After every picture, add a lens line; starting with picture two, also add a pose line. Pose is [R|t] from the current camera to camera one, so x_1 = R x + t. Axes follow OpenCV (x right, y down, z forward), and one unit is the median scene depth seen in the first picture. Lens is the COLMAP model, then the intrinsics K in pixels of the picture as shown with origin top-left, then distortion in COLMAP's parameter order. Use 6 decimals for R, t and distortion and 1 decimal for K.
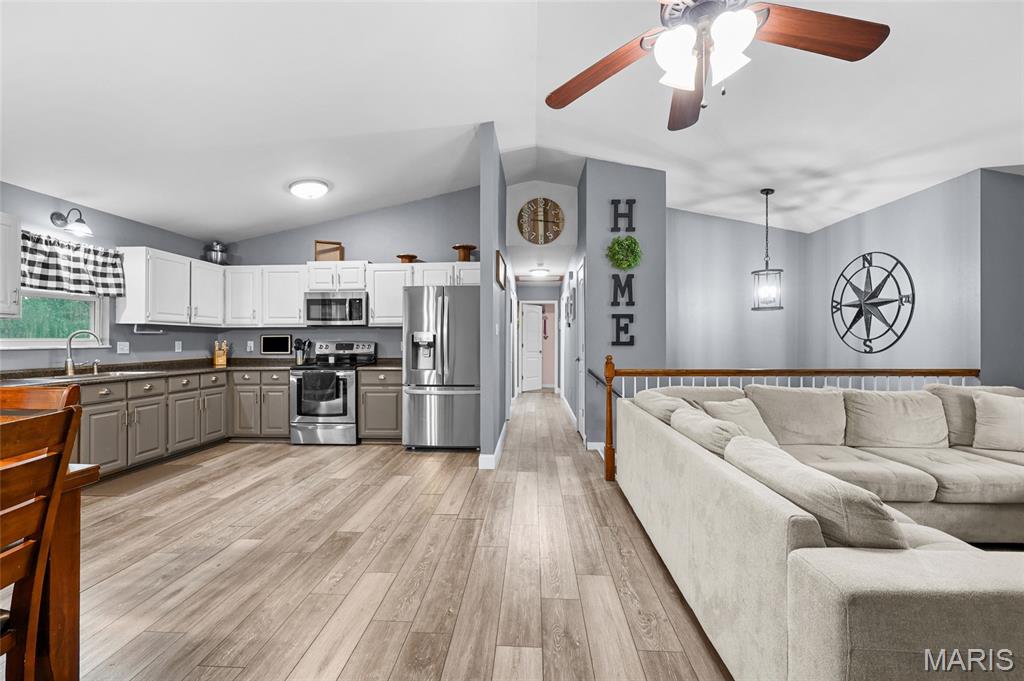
lens RADIAL K [[415.3, 0, 512.0], [0, 415.3, 340.5], [0, 0, 1]] dist [0.001521, 0.000109]
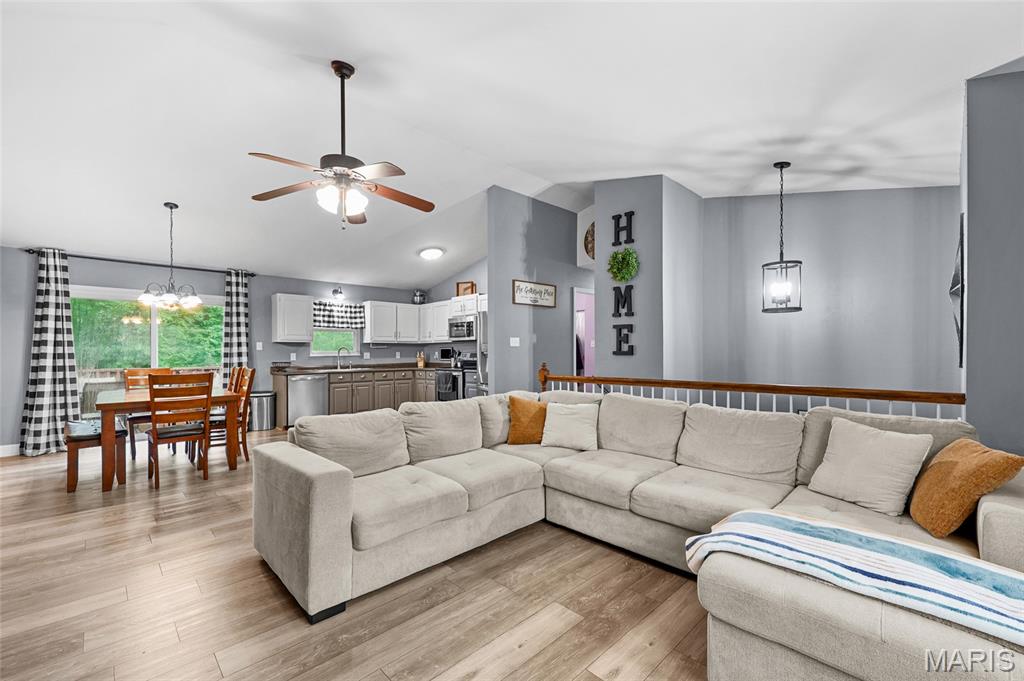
lens RADIAL K [[430.3, 0, 510.8], [0, 430.3, 353.4], [0, 0, 1]] dist [0.000044, -0.000067]
pose [[0.731951, -0.000421, -0.681358, 0.896353], [0.006065, 0.999964, 0.005896, -0.000106], [0.681331, -0.008448, 0.731927, 0.029656]]
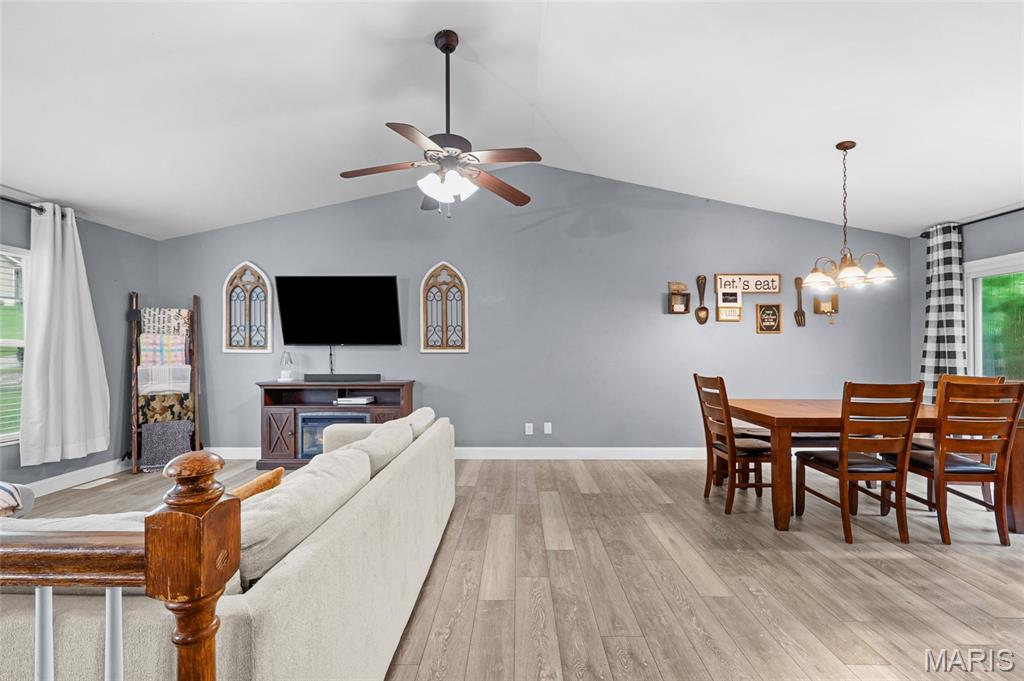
lens RADIAL K [[420.0, 0, 512.3], [0, 420.0, 347.8], [0, 0, 1]] dist [0.001523, 0.000184]
pose [[-0.999412, 0.001000, -0.034283, 0.101994], [0.001226, 0.999978, -0.006591, -0.004049], [0.034275, -0.006629, -0.999390, 1.044029]]
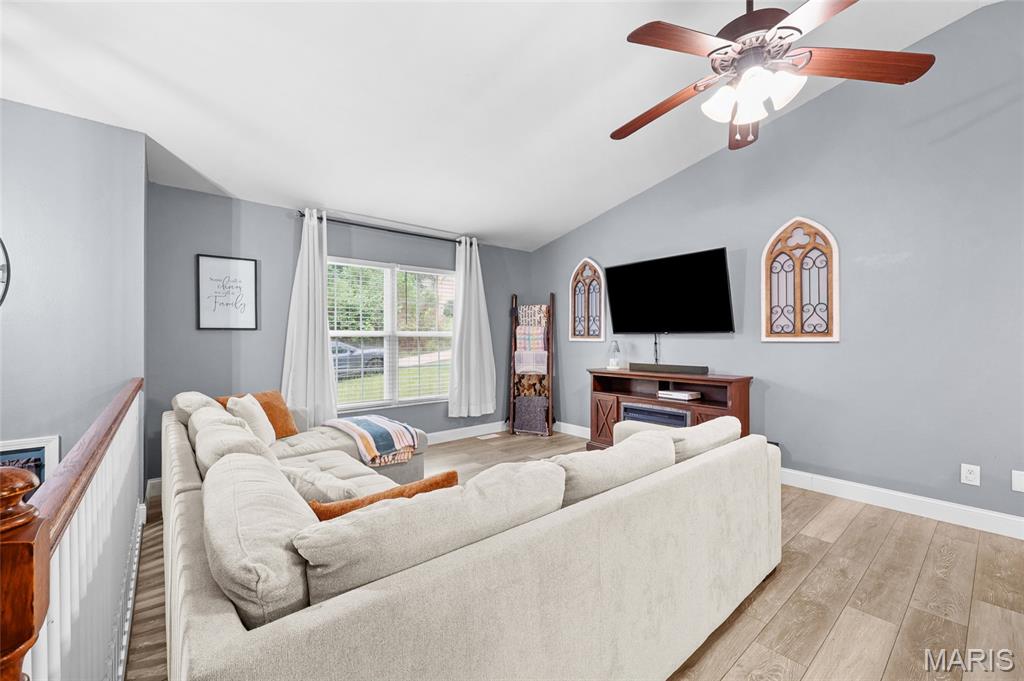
lens RADIAL K [[411.5, 0, 512.0], [0, 411.5, 340.5], [0, 0, 1]] dist [0.001226, -0.000240]
pose [[-0.677916, -0.000520, 0.735139, 0.026382], [0.001541, 0.999997, 0.002128, -0.003850], [-0.735138, 0.002575, -0.677913, 0.858301]]
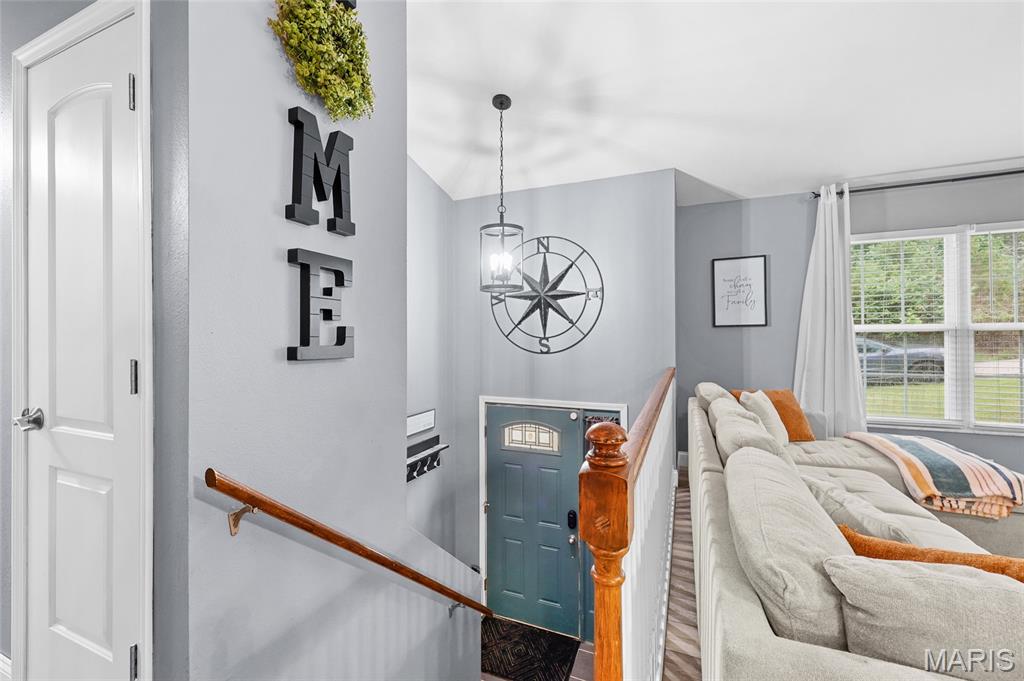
lens RADIAL K [[415.3, 0, 512.0], [0, 415.3, 340.5], [0, 0, 1]] dist [0.001521, 0.000109]
pose [[0.341366, -0.008463, 0.939892, 0.034504], [0.004210, 0.999963, 0.007475, -0.003817], [-0.939921, 0.001405, 0.341389, 0.867313]]
